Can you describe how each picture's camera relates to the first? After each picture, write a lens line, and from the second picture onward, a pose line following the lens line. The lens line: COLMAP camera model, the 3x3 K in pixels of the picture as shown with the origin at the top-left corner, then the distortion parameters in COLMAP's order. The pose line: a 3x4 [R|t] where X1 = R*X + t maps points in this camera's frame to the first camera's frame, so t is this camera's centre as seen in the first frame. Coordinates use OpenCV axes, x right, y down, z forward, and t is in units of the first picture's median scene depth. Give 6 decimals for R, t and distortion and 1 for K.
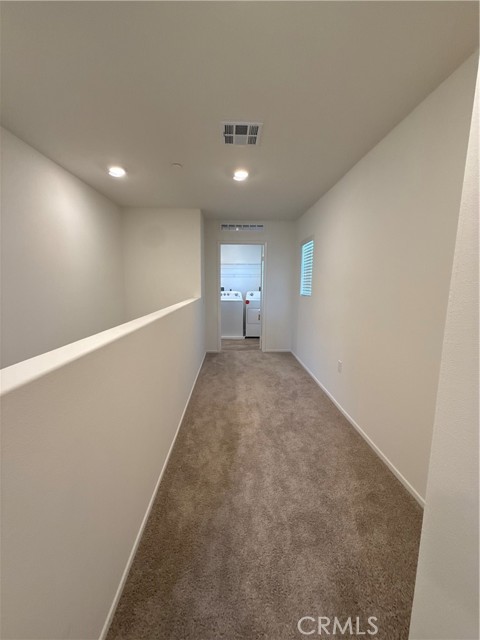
lens RADIAL K [[253.7, 0, 239.5], [0, 253.7, 319.5], [0, 0, 1]] dist [-0.001110, 0.000678]
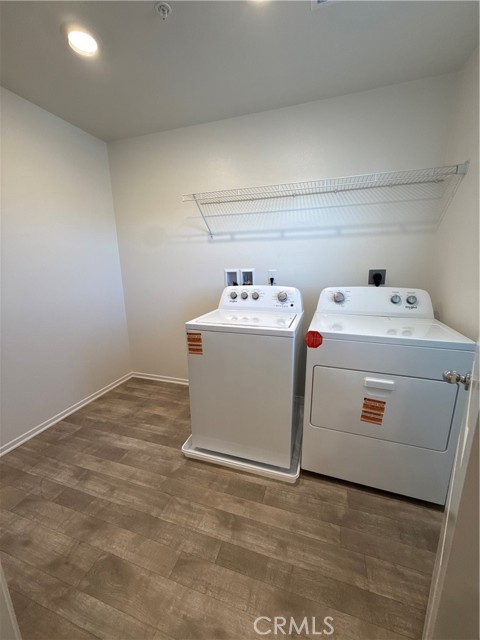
lens RADIAL K [[253.7, 0, 241.1], [0, 253.7, 319.4], [0, 0, 1]] dist [-0.001110, 0.000678]
pose [[0.942408, 0.054393, -0.330012, 0.041001], [-0.026881, 0.995813, 0.087367, -0.097559], [0.333383, -0.073464, 0.939925, 0.706277]]
